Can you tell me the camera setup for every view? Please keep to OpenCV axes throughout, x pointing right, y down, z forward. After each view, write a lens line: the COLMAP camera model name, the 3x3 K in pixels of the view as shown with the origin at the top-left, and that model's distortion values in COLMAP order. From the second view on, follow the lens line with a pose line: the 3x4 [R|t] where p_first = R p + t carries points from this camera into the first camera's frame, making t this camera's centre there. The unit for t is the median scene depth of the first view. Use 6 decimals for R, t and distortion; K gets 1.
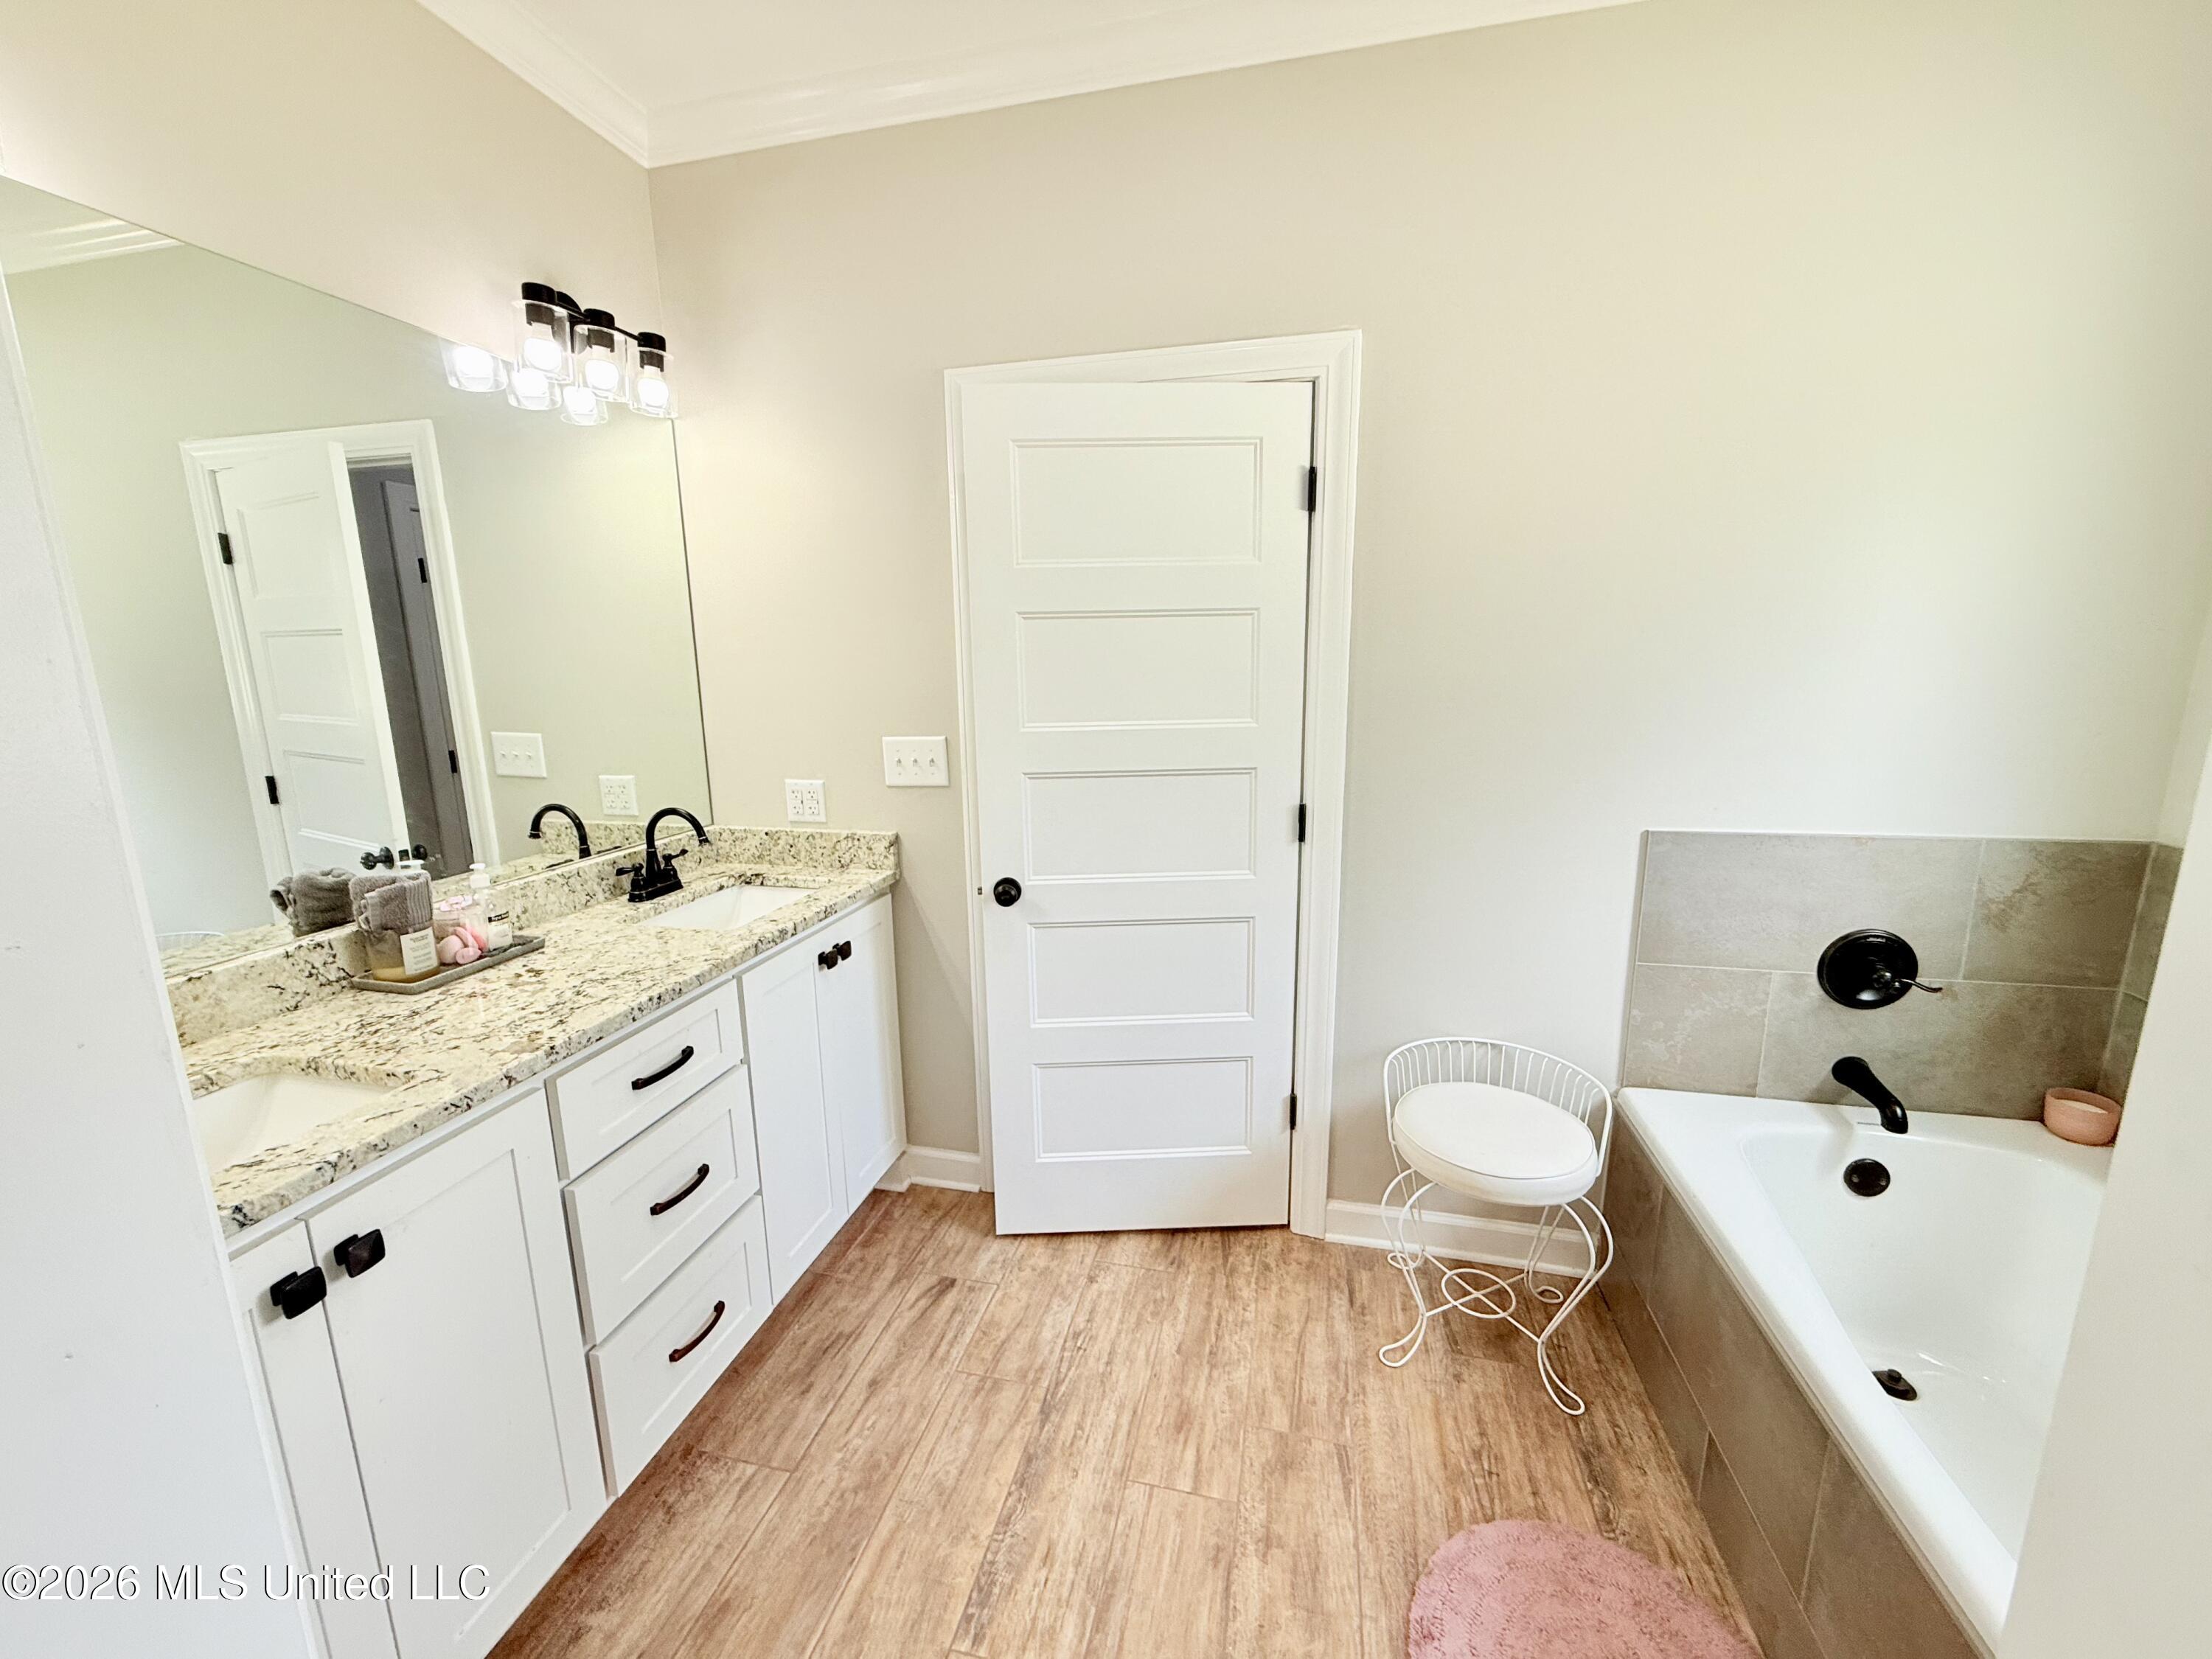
lens RADIAL K [[881.7, 0, 1110.3], [0, 881.7, 836.9], [0, 0, 1]] dist [0.000570, -0.000224]
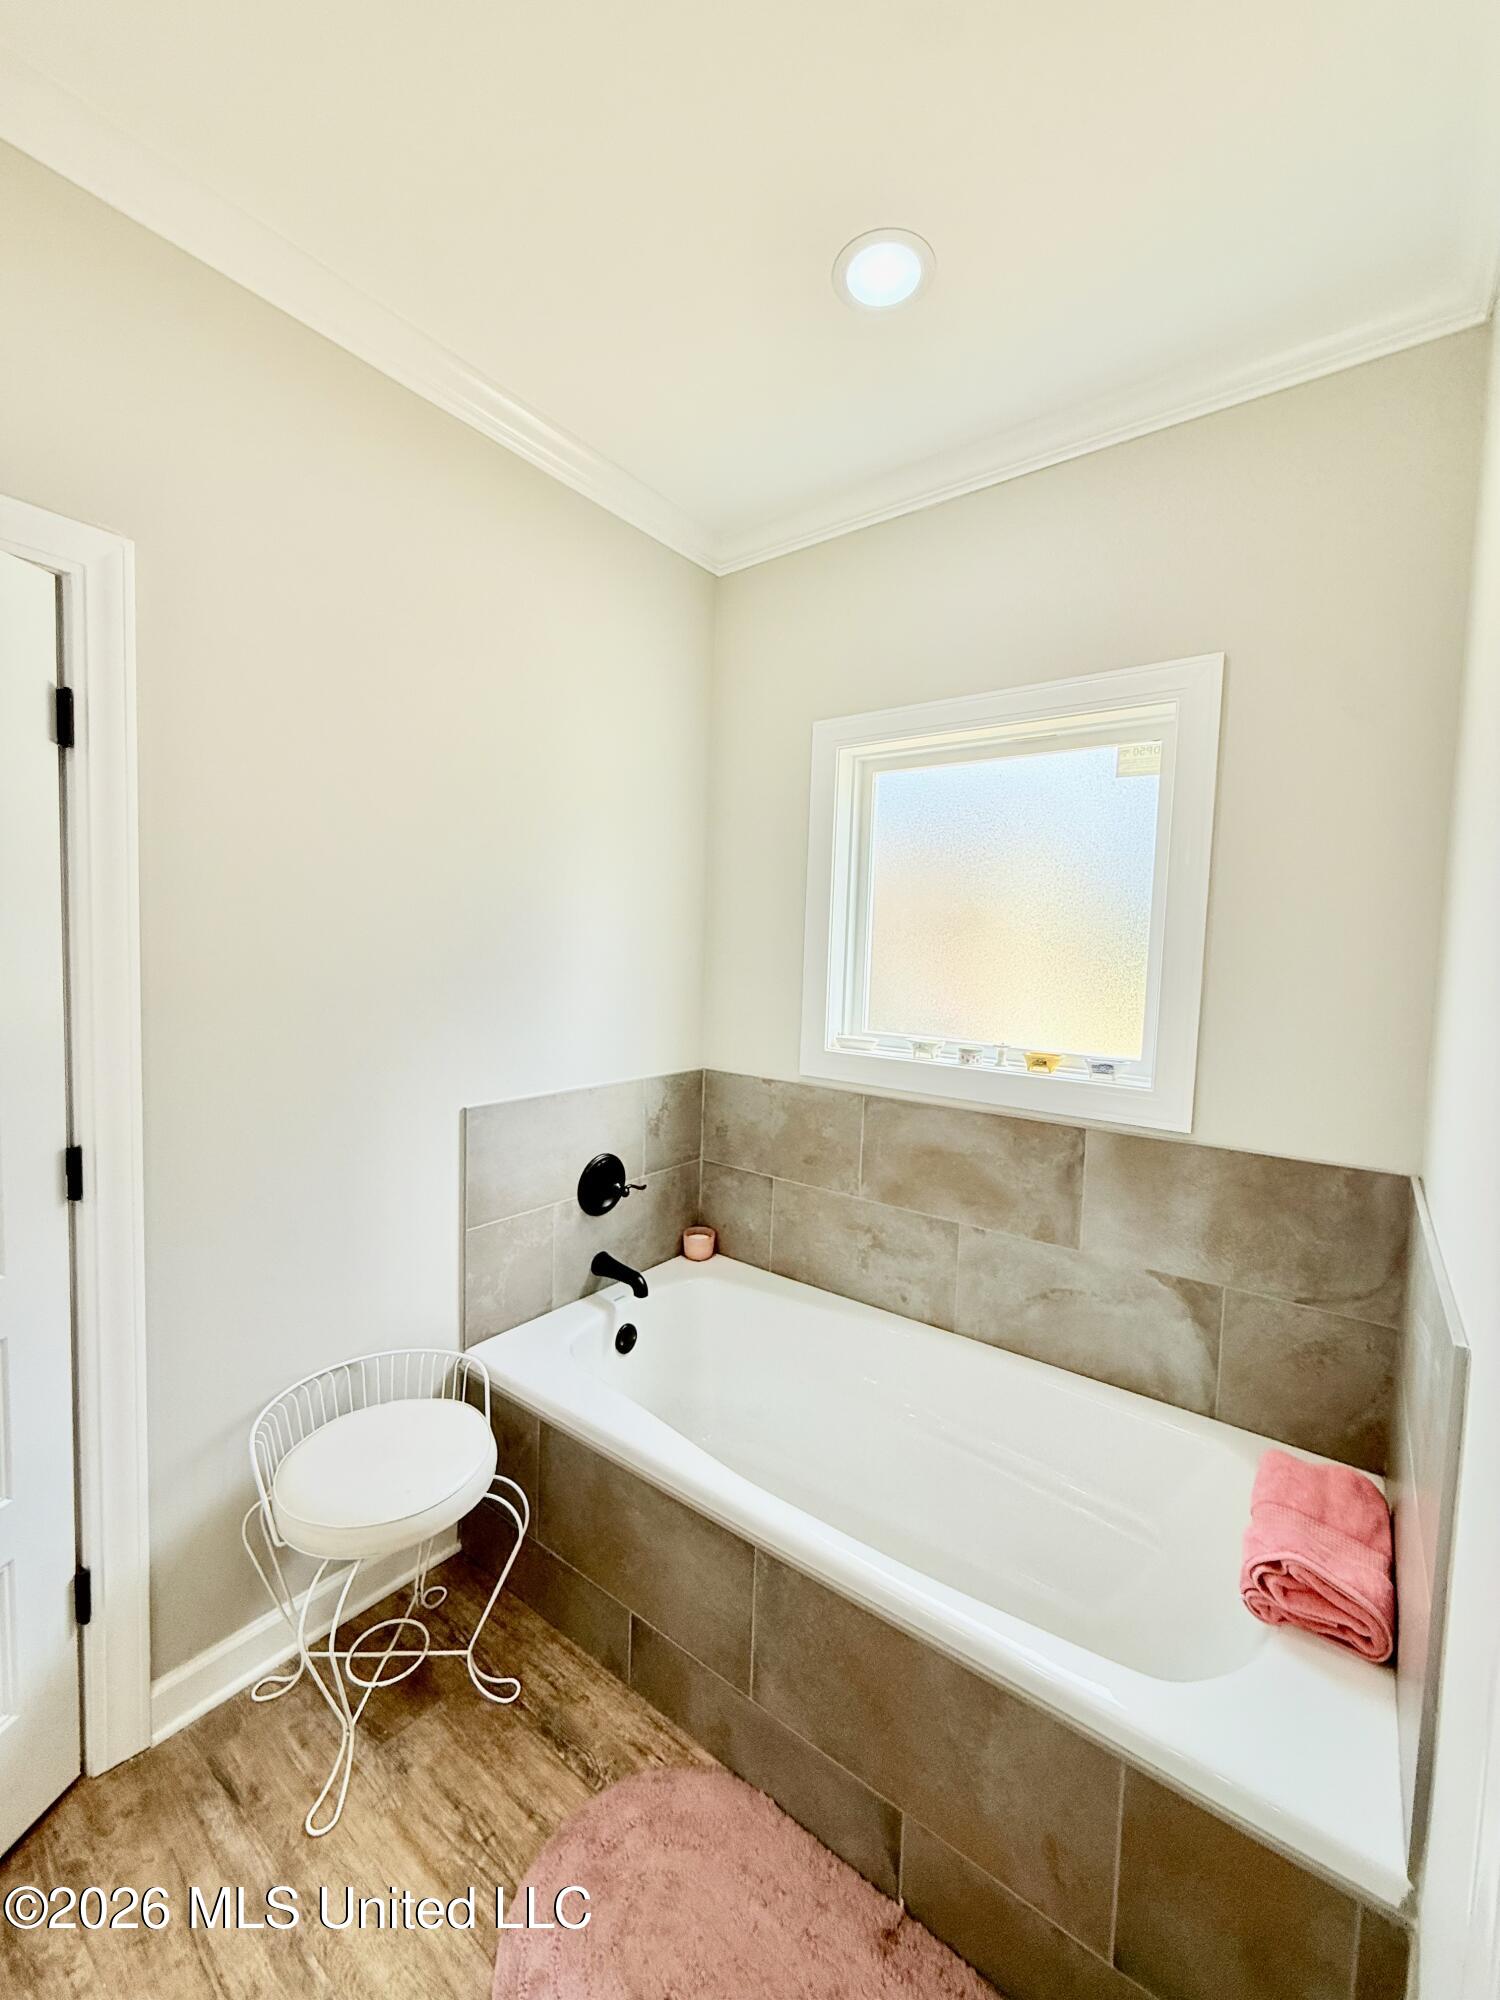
lens RADIAL K [[797.2, 0, 746.9], [0, 797.2, 998.0], [0, 0, 1]] dist [0.000570, -0.000224]
pose [[0.404479, -0.031894, 0.913991, -0.162112], [0.146057, 0.988817, -0.030131, -0.063651], [-0.902809, 0.145682, 0.404614, 0.264785]]
